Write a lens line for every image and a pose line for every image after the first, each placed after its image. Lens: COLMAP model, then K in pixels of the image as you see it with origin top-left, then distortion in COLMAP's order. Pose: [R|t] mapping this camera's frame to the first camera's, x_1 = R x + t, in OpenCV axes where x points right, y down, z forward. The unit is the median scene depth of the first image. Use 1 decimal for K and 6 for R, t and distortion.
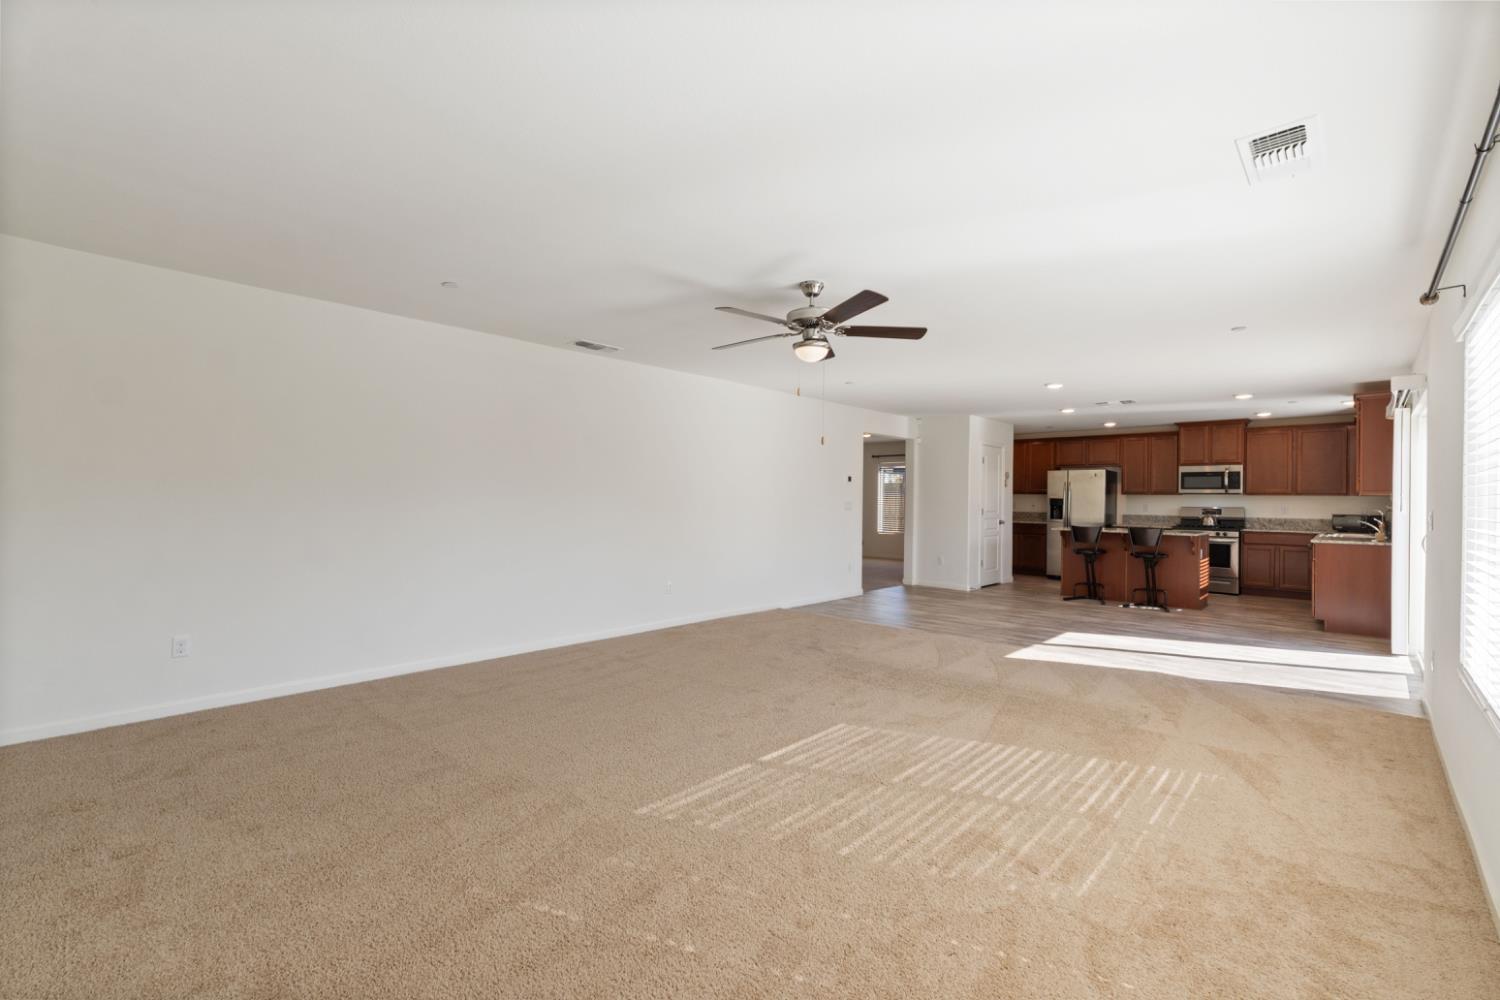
lens RADIAL K [[634.0, 0, 742.9], [0, 634.0, 498.0], [0, 0, 1]] dist [0.006851, -0.001246]
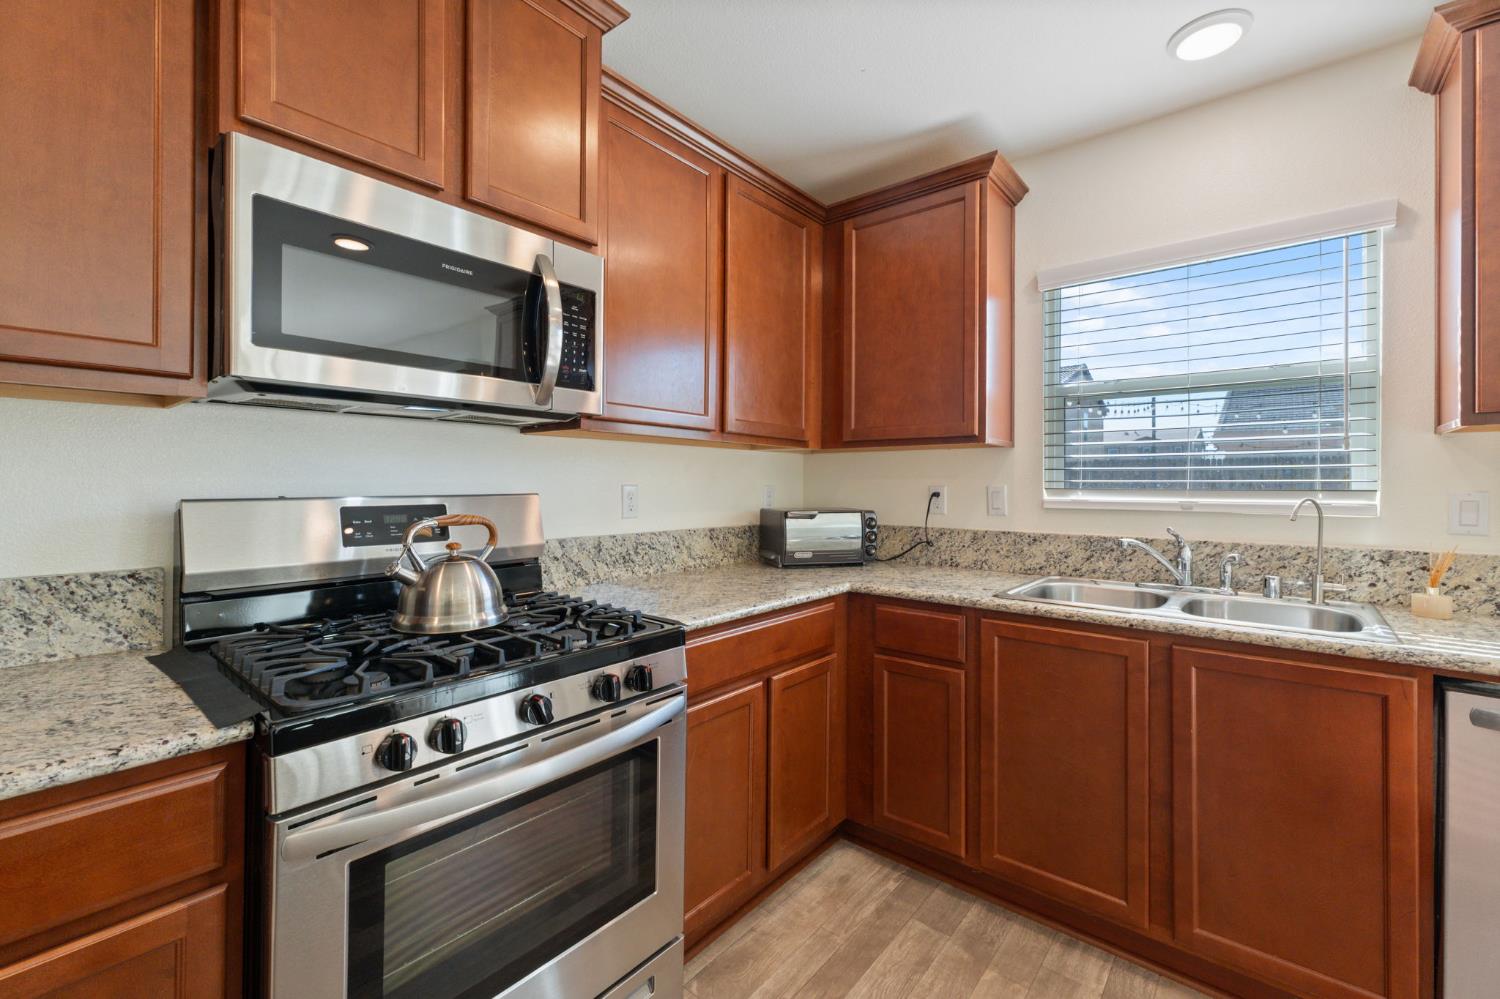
lens RADIAL K [[634.0, 0, 750.0], [0, 634.0, 482.5], [0, 0, 1]] dist [0.006851, -0.001246]
pose [[-0.072327, -0.009250, 0.997338, 0.593663], [-0.006169, 0.999942, 0.008826, 0.009335], [-0.997362, -0.005514, -0.072379, 0.958259]]
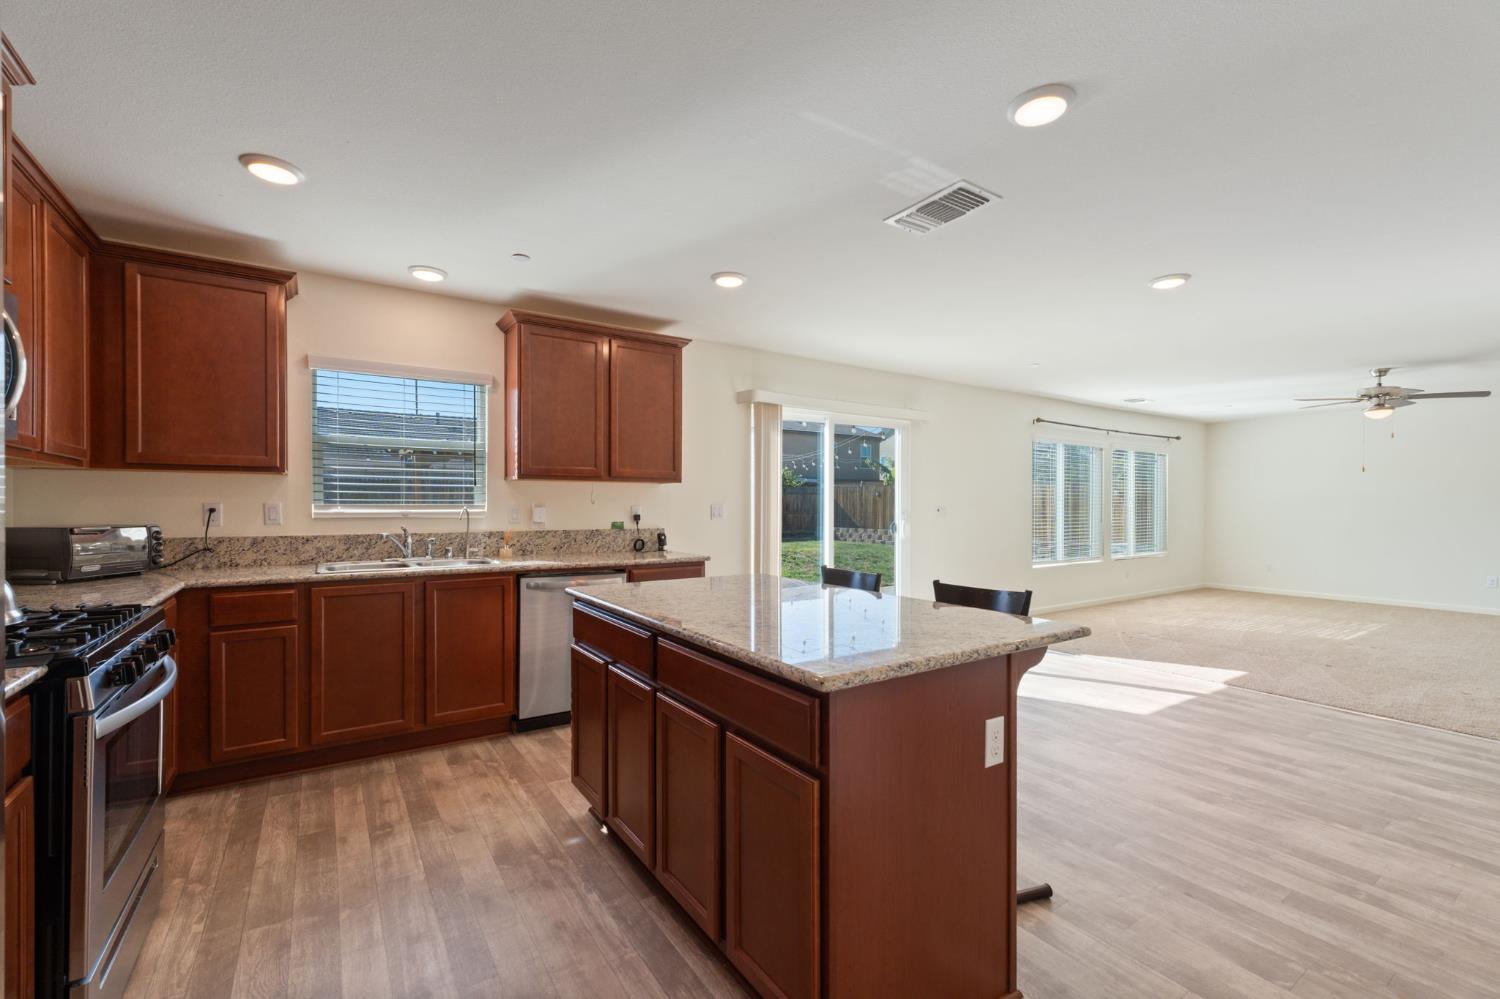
lens RADIAL K [[634.0, 0, 749.2], [0, 634.0, 509.5], [0, 0, 1]] dist [0.006851, -0.001246]
pose [[-0.976583, -0.015873, 0.214553, 0.510534], [-0.014111, 0.999853, 0.009743, 0.008852], [-0.214676, 0.006487, -0.976664, 1.130184]]
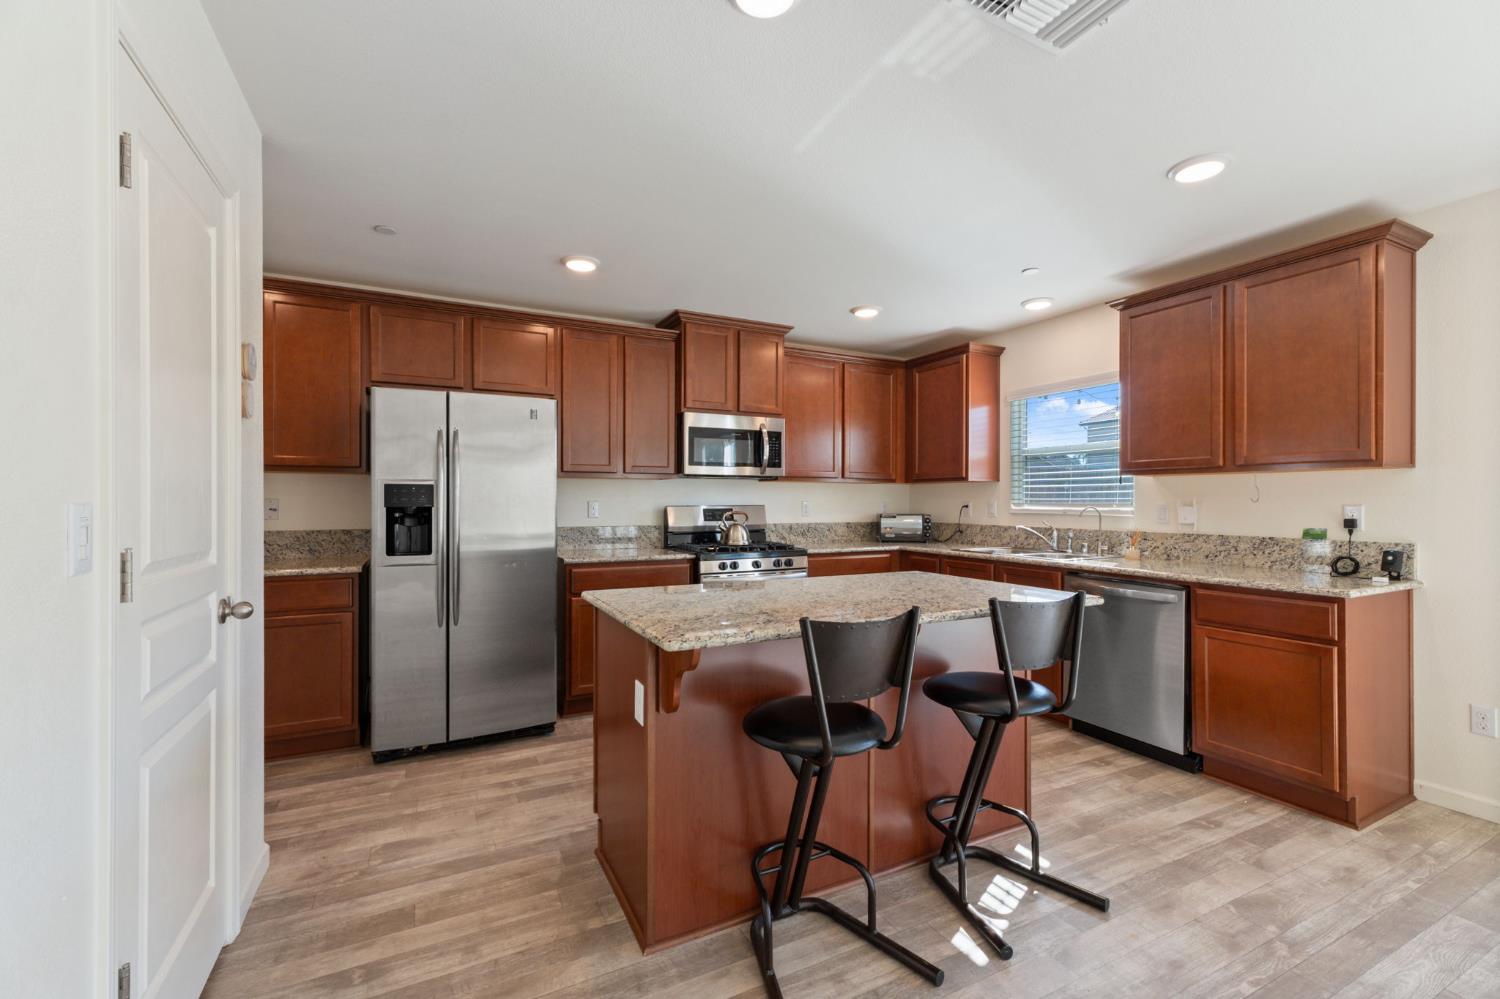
lens RADIAL K [[634.0, 0, 746.5], [0, 634.0, 503.3], [0, 0, 1]] dist [0.006851, -0.001246]
pose [[0.335944, -0.014536, 0.941770, 0.304636], [0.001189, 0.999887, 0.015009, 0.005916], [-0.941881, -0.003922, 0.335923, 0.850288]]
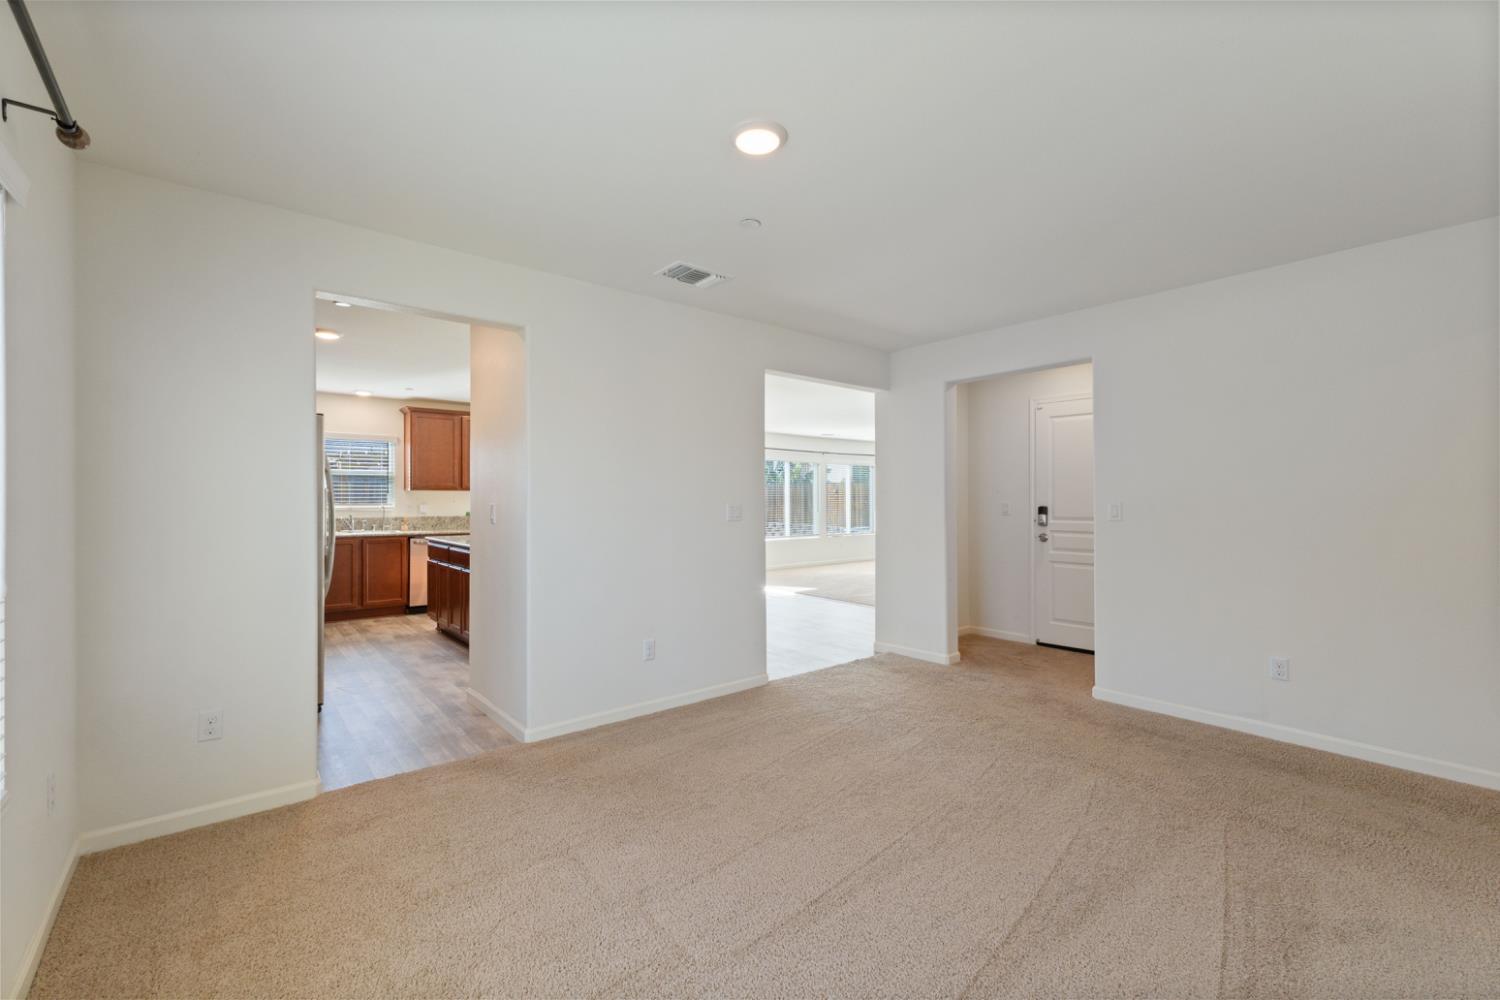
lens RADIAL K [[634.0, 0, 742.7], [0, 634.0, 497.6], [0, 0, 1]] dist [0.006851, -0.001246]
pose [[-0.992605, -0.007095, 0.121180, 0.230782], [-0.007860, 0.999952, -0.005841, 0.006359], [-0.121133, -0.006750, -0.992613, 1.507594]]
